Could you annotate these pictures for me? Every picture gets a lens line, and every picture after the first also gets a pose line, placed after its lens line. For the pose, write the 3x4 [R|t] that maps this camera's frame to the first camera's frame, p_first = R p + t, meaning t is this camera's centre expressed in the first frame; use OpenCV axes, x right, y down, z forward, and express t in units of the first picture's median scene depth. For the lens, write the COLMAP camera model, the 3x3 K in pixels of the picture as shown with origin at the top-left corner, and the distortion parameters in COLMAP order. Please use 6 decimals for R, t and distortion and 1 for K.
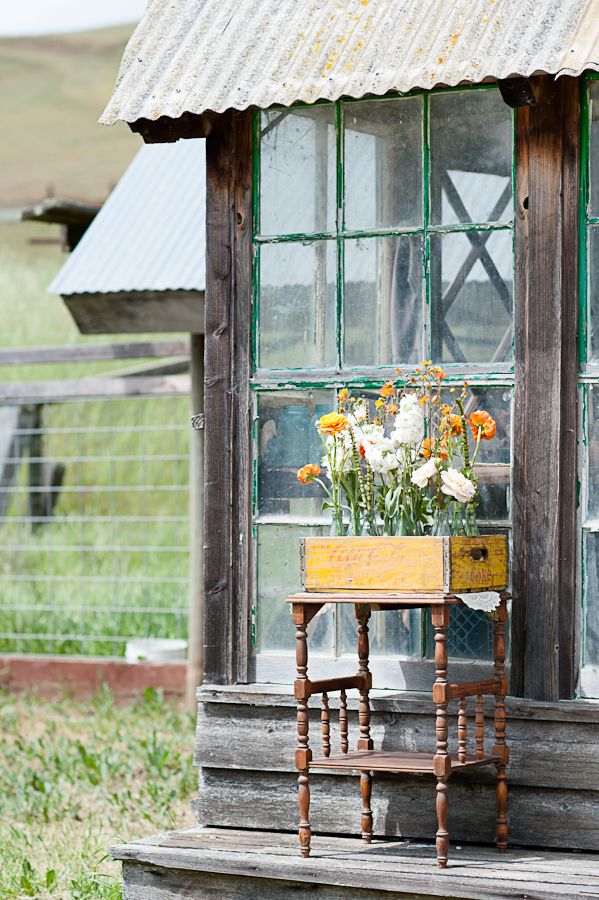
lens RADIAL K [[2184.0, 0, 299.3], [0, 2184.0, 449.8], [0, 0, 1]] dist [-0.179351, -0.367564]
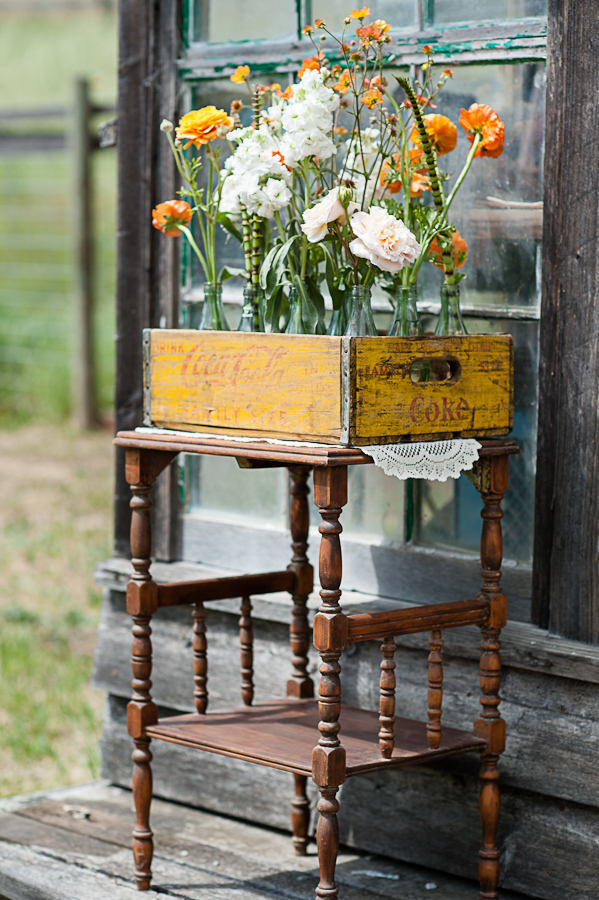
lens RADIAL K [[2184.0, 0, 299.3], [0, 2184.0, 449.8], [0, 0, 1]] dist [-0.179351, -0.367564]
pose [[0.968009, 0.036180, -0.248293, 0.178347], [-0.008582, 0.993745, 0.111345, 0.007944], [0.250768, -0.105653, 0.962264, 0.463762]]
